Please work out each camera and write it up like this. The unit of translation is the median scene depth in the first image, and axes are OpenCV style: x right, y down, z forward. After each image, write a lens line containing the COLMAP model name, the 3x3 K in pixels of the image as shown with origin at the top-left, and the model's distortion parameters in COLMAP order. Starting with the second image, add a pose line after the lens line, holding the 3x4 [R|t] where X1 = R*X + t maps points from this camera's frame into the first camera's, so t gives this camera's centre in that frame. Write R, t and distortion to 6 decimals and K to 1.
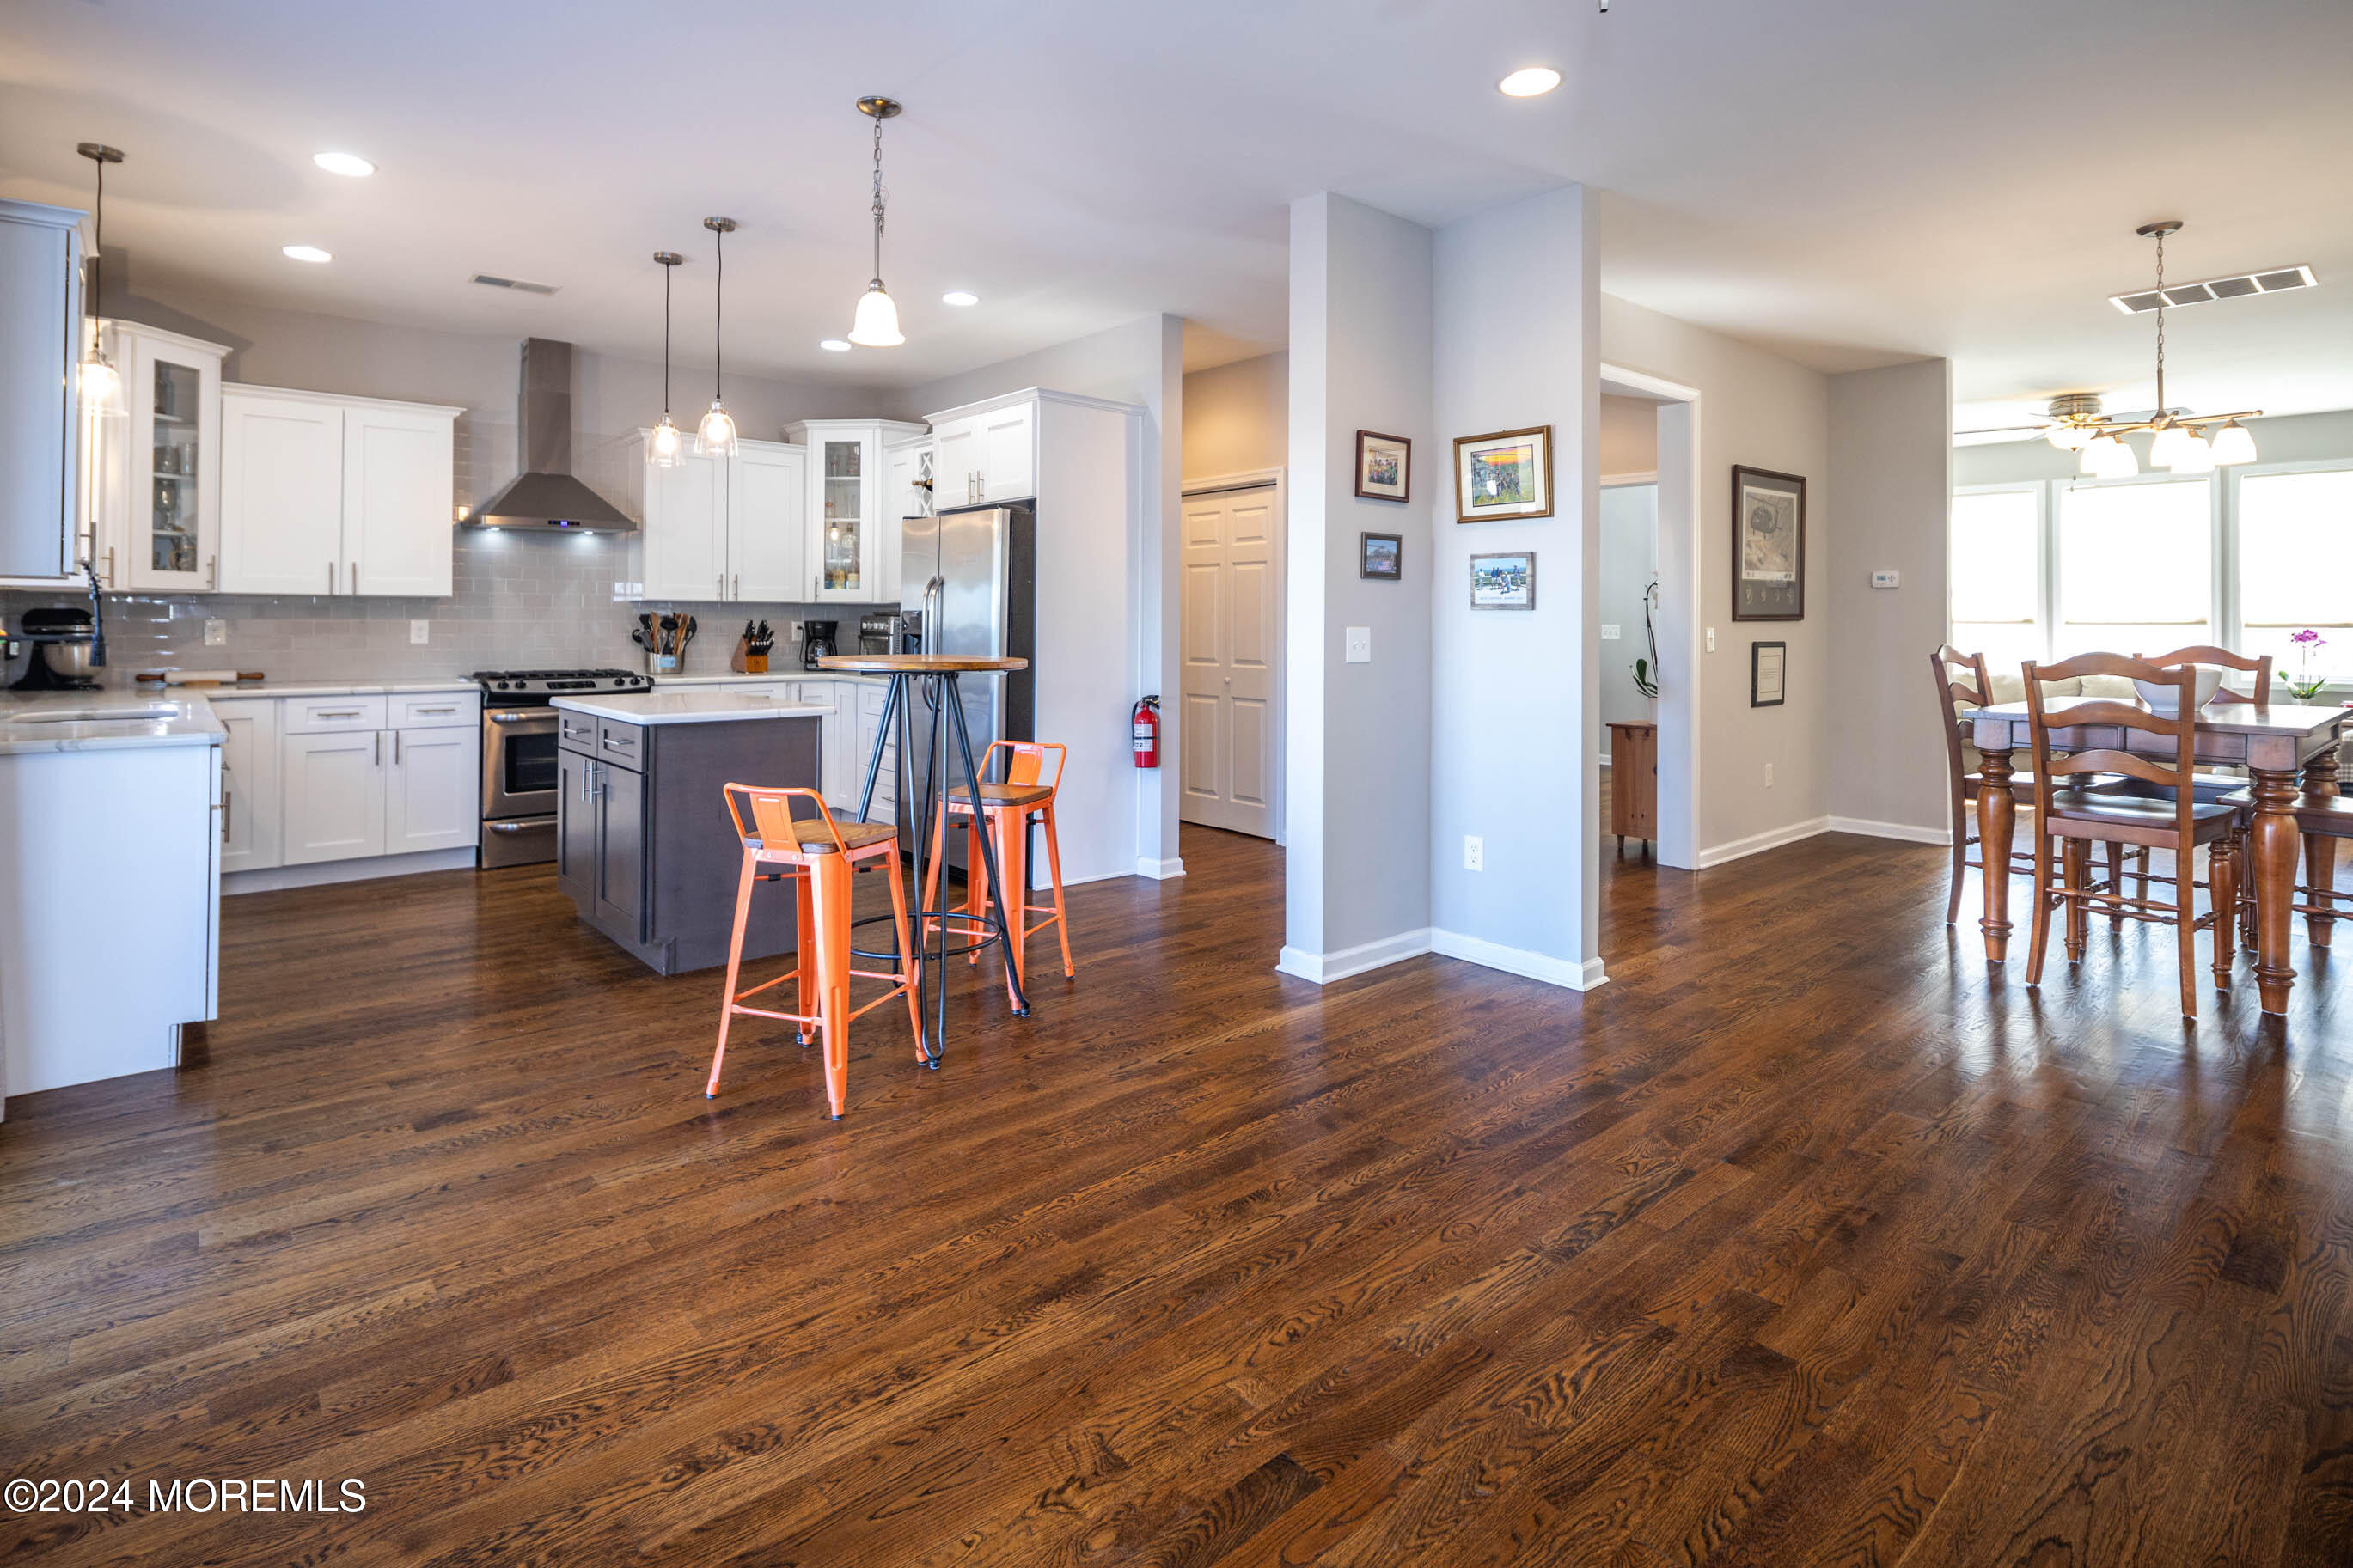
lens RADIAL K [[1184.8, 0, 1176.8], [0, 1184.8, 609.6], [0, 0, 1]] dist [0.002051, -0.001727]
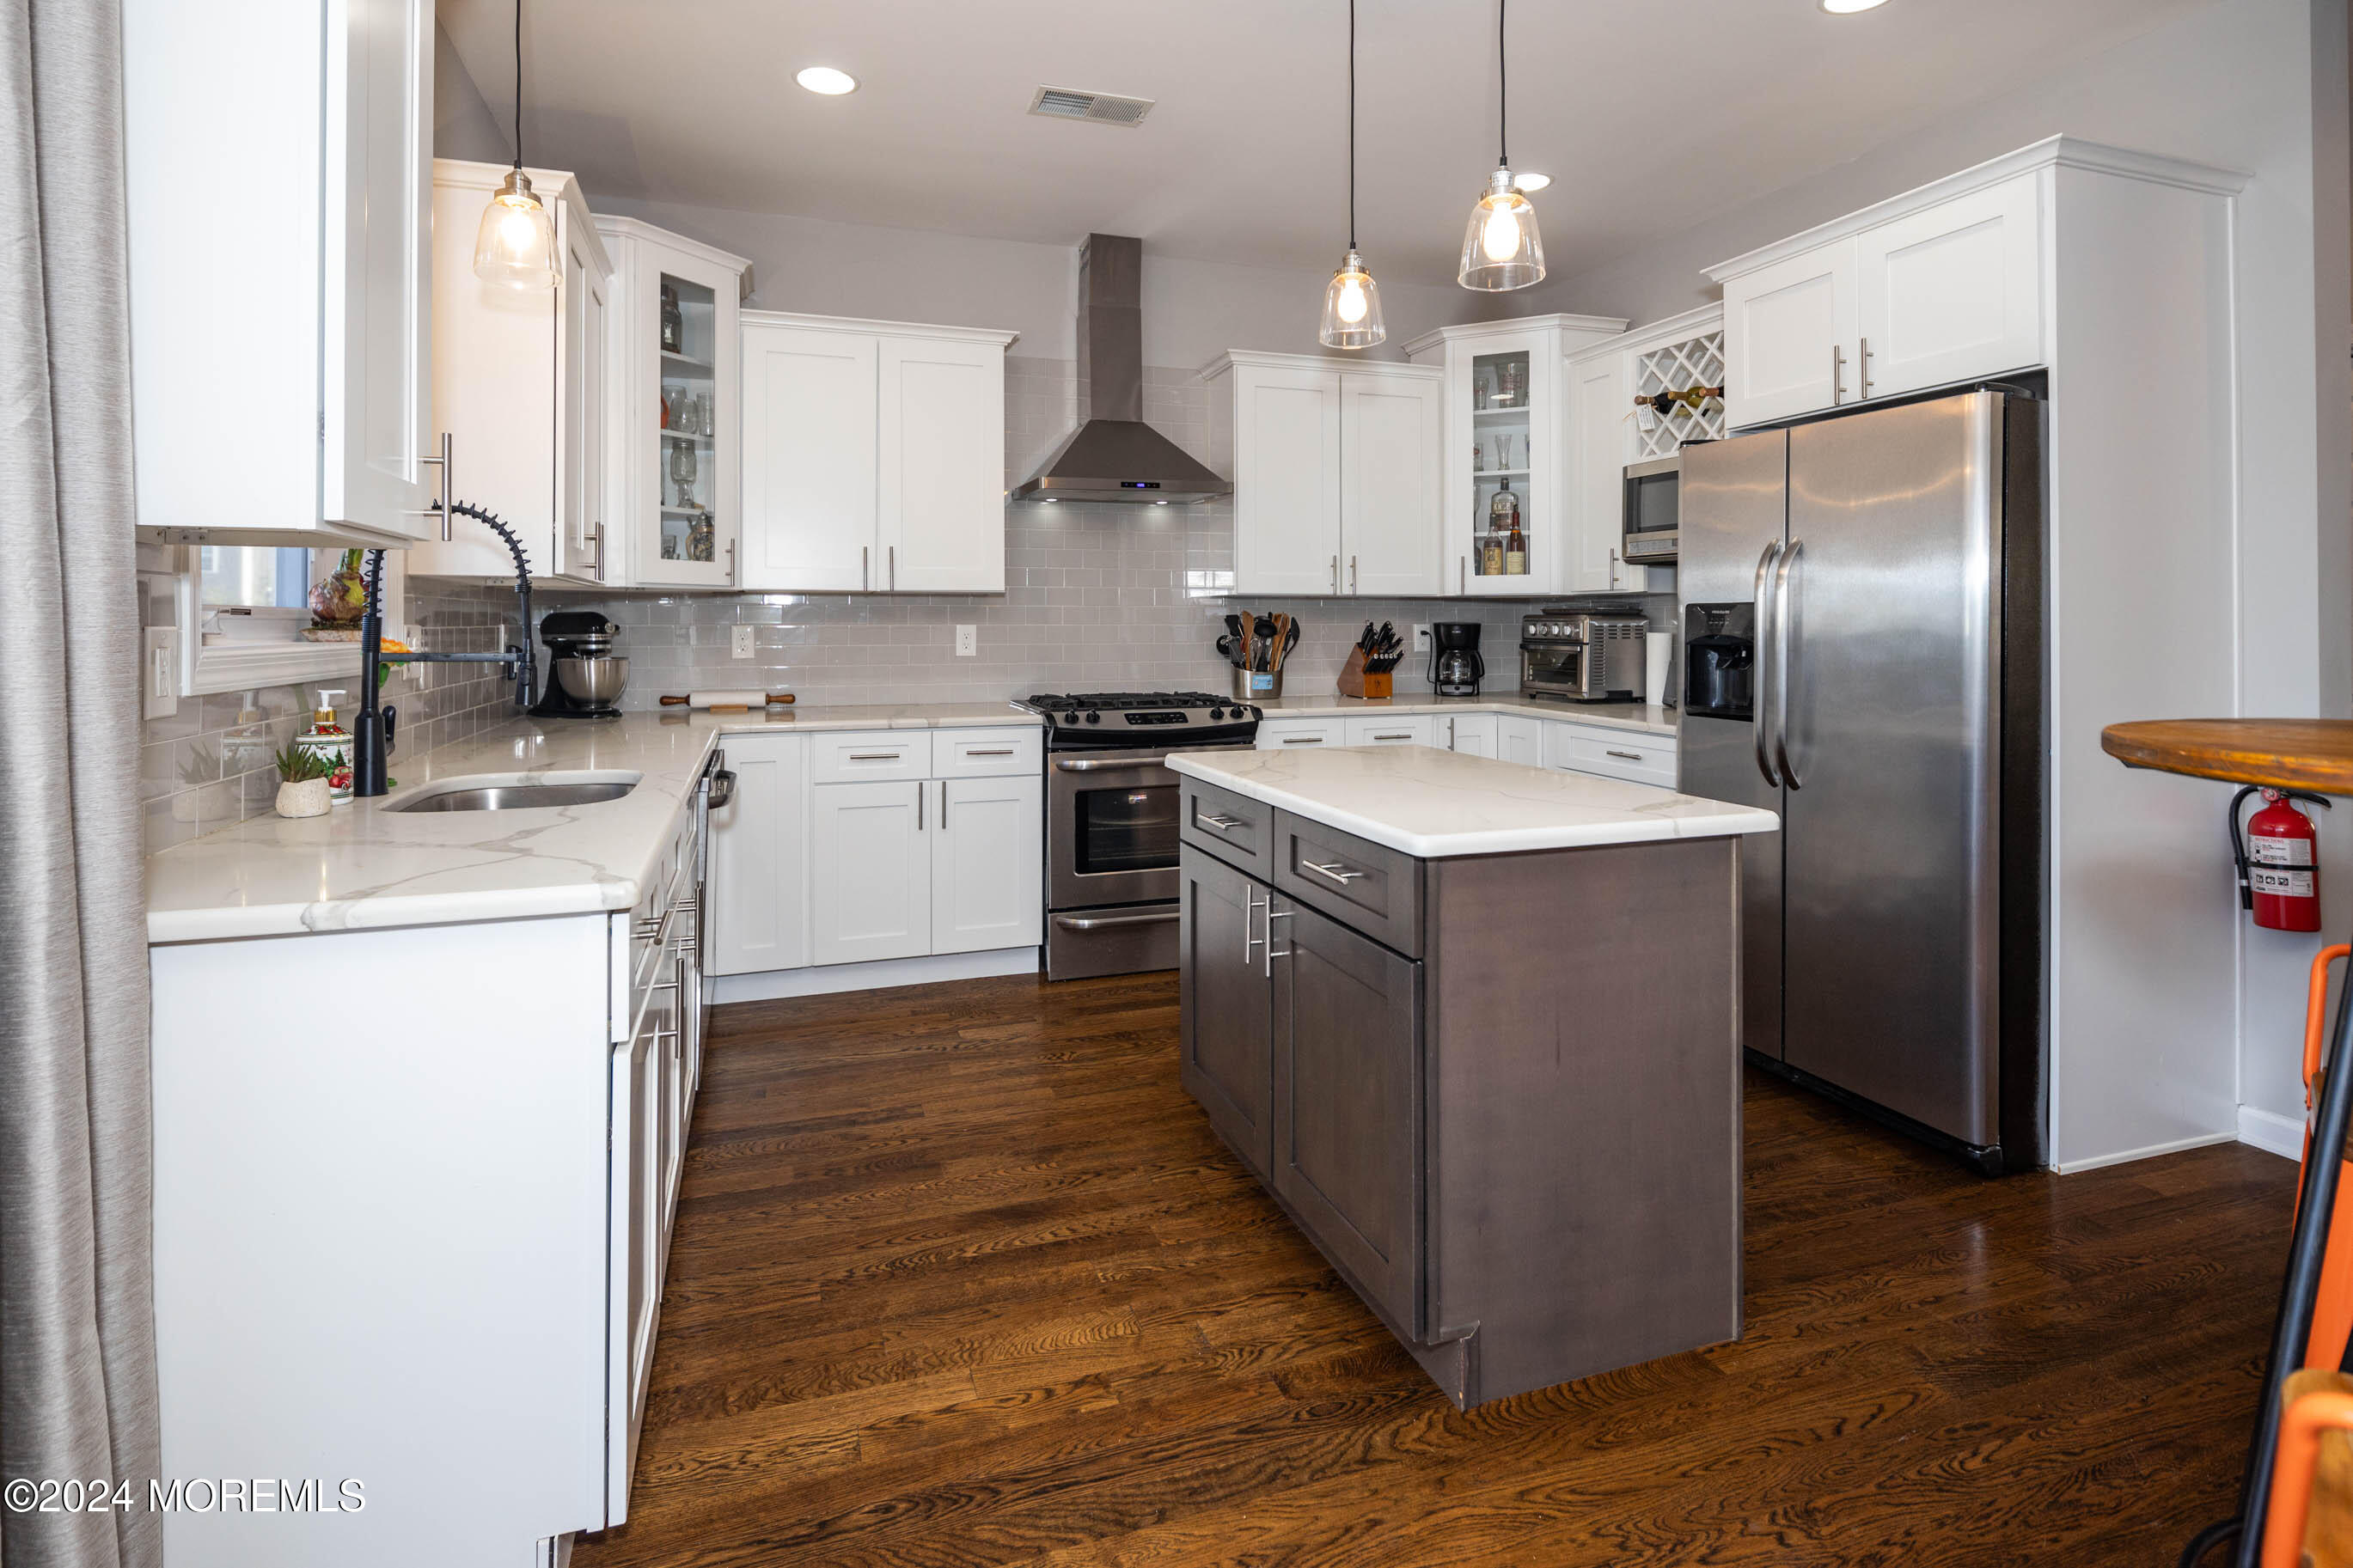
lens RADIAL K [[1123.0, 0, 1094.8], [0, 1123.0, 615.7], [0, 0, 1]] dist [0.002352, -0.000014]
pose [[0.906209, -0.008437, -0.422745, -0.273567], [0.009746, 0.999952, 0.000934, 0.003497], [0.422717, -0.004967, 0.906248, 0.404470]]
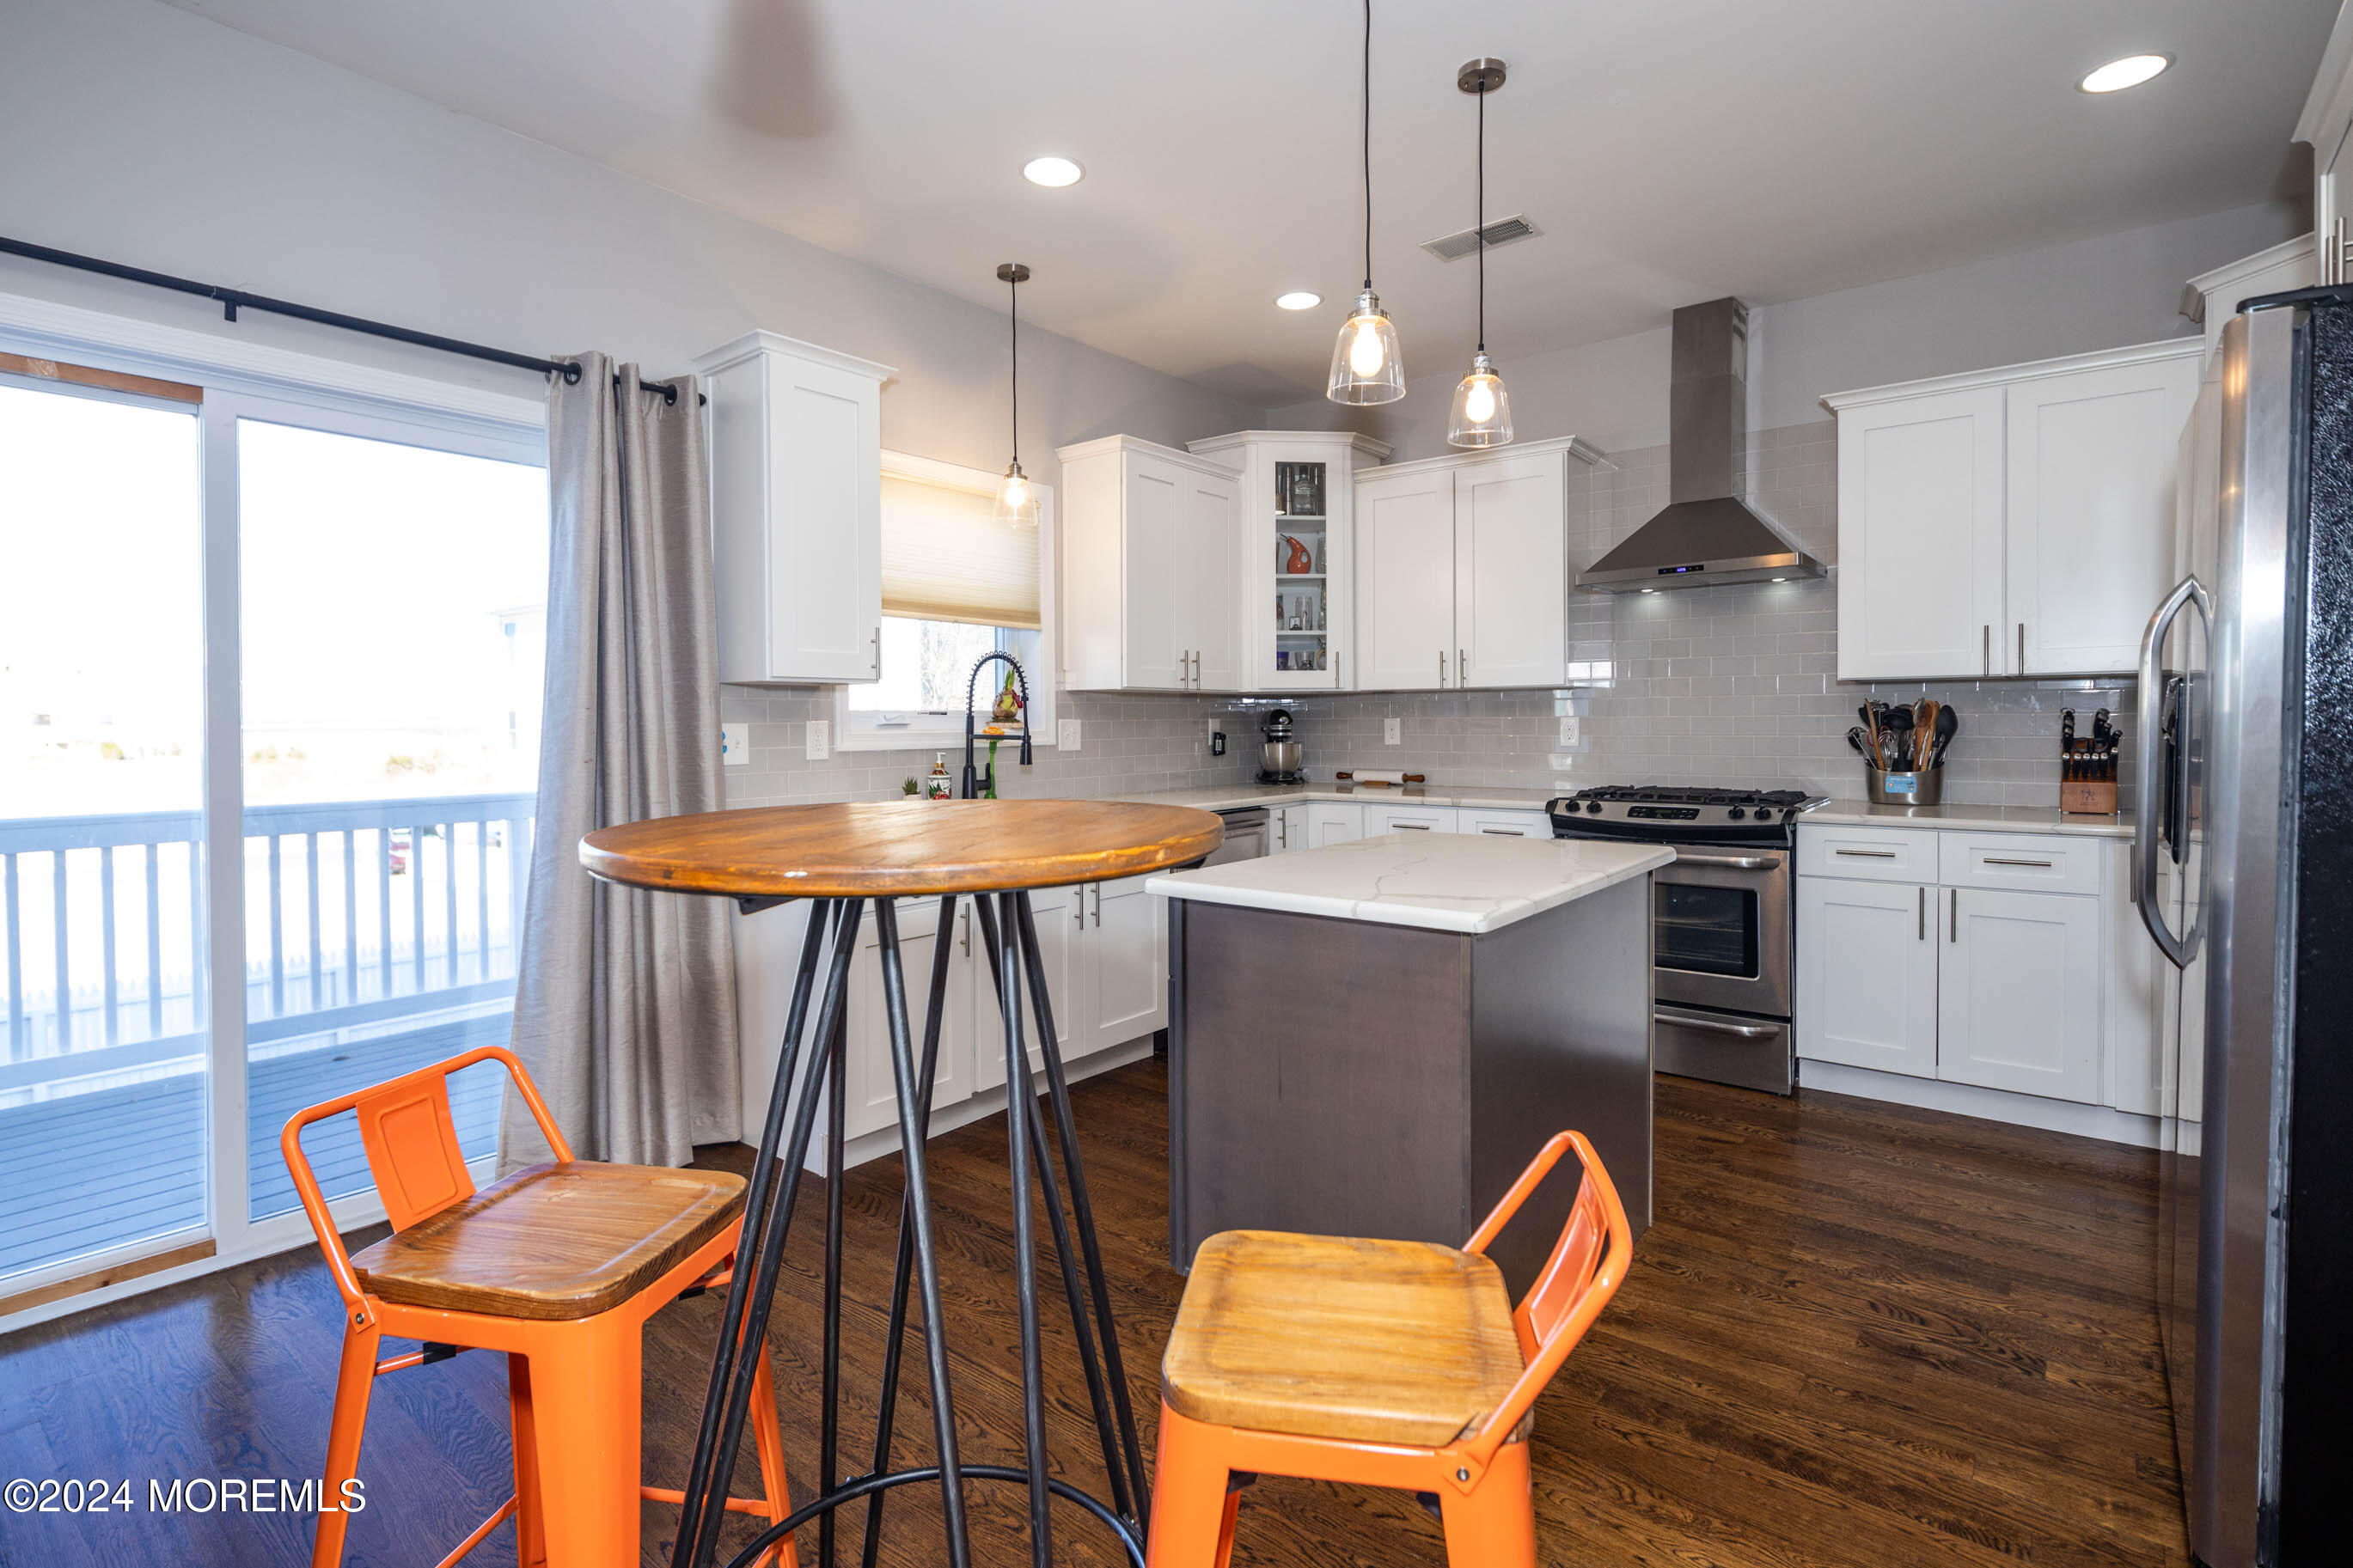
lens RADIAL K [[1127.0, 0, 1265.0], [0, 1127.0, 742.8], [0, 0, 1]] dist [-0.001715, -0.000637]
pose [[0.178310, 0.014011, -0.983875, 0.071773], [0.017722, 0.999691, 0.017448, 0.009958], [0.983815, -0.020547, 0.178007, 0.685106]]
